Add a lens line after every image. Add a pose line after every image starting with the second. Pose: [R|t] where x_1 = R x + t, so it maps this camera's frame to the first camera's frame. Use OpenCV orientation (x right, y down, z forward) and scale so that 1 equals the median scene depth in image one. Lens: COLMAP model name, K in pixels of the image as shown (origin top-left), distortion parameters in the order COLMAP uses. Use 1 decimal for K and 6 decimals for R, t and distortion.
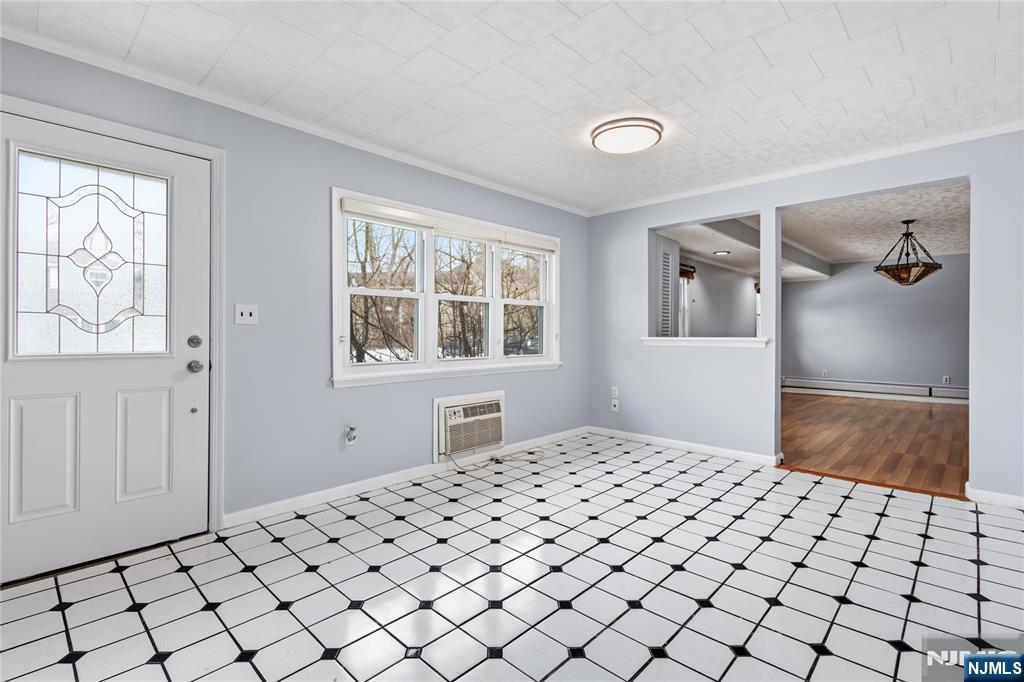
lens RADIAL K [[471.0, 0, 509.8], [0, 471.0, 331.2], [0, 0, 1]] dist [0.004057, 0.000290]
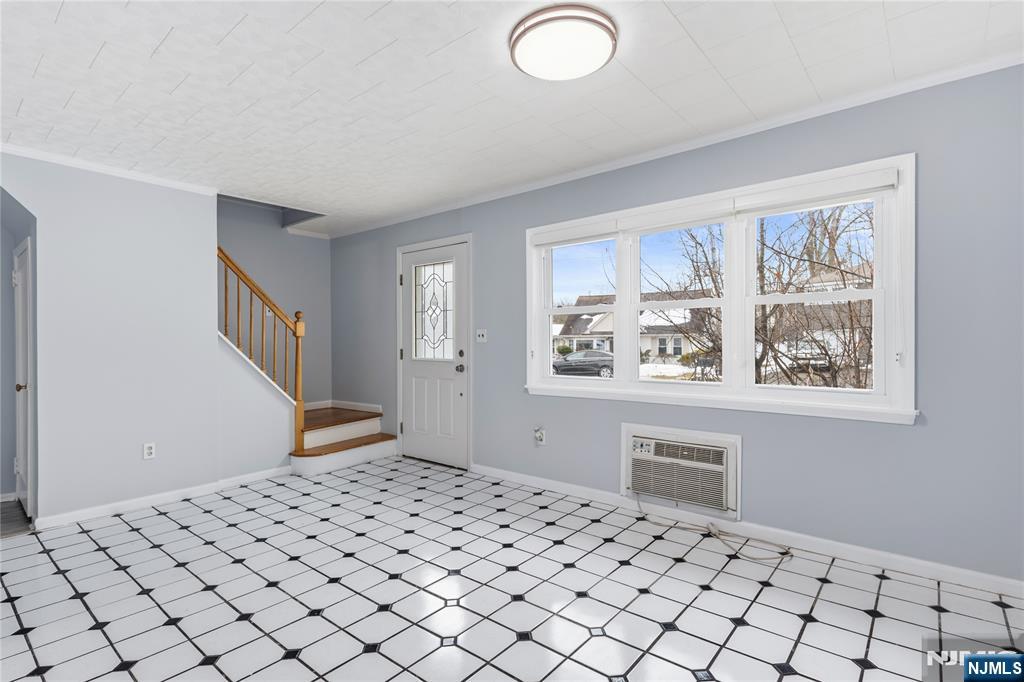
lens RADIAL K [[476.7, 0, 511.6], [0, 476.7, 341.5], [0, 0, 1]] dist [0.011416, -0.000761]
pose [[0.096497, -0.003311, -0.995328, 0.732456], [0.006952, 0.999972, -0.002652, -0.010300], [0.995309, -0.006664, 0.096518, 0.717240]]
